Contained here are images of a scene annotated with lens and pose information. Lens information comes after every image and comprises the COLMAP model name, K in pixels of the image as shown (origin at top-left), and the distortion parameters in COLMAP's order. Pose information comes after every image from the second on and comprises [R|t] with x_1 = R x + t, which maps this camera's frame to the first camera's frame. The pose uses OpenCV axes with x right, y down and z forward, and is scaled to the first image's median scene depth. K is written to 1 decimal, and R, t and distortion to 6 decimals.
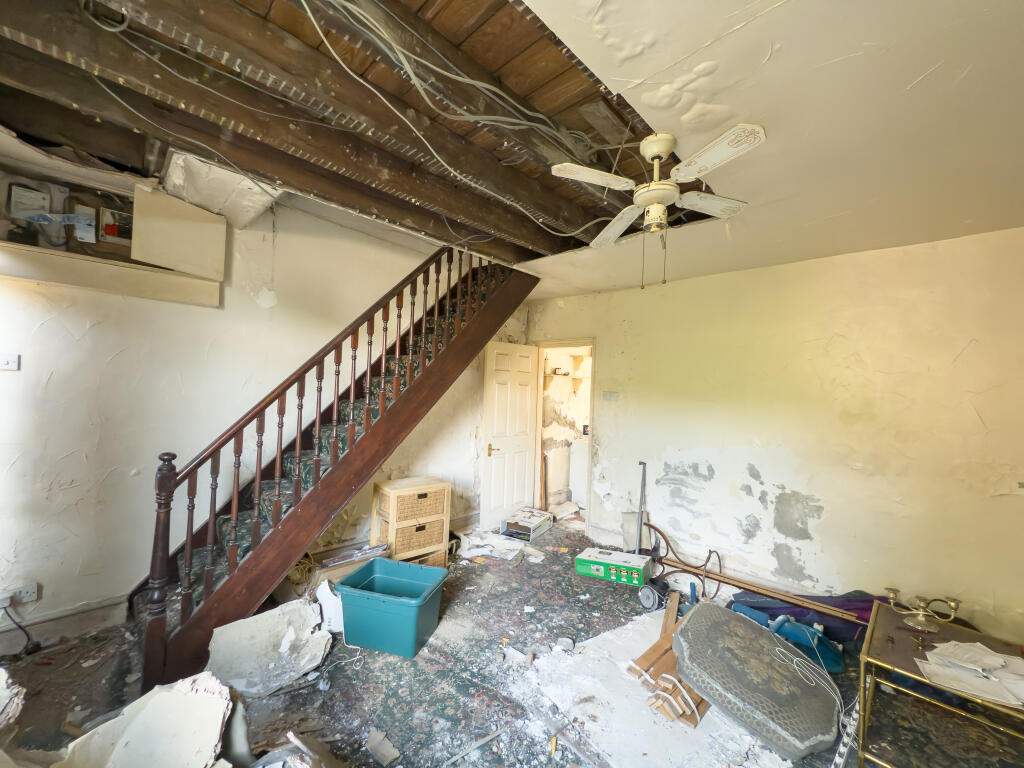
lens RADIAL K [[412.9, 0, 512.5], [0, 412.9, 384.8], [0, 0, 1]] dist [0.000672, -0.000131]
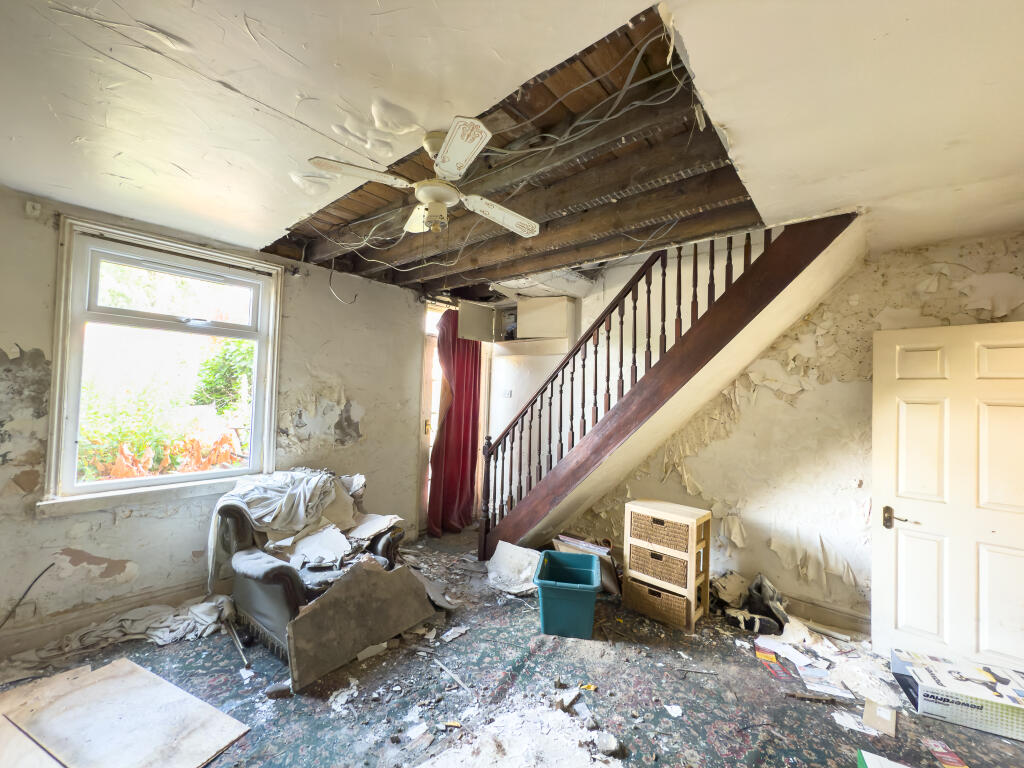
lens RADIAL K [[412.9, 0, 512.5], [0, 412.9, 384.8], [0, 0, 1]] dist [0.000672, -0.000131]
pose [[0.069272, -0.067406, -0.995318, 0.757533], [-0.022795, 0.997347, -0.069130, 0.036735], [0.997337, 0.027477, 0.067551, 0.646766]]
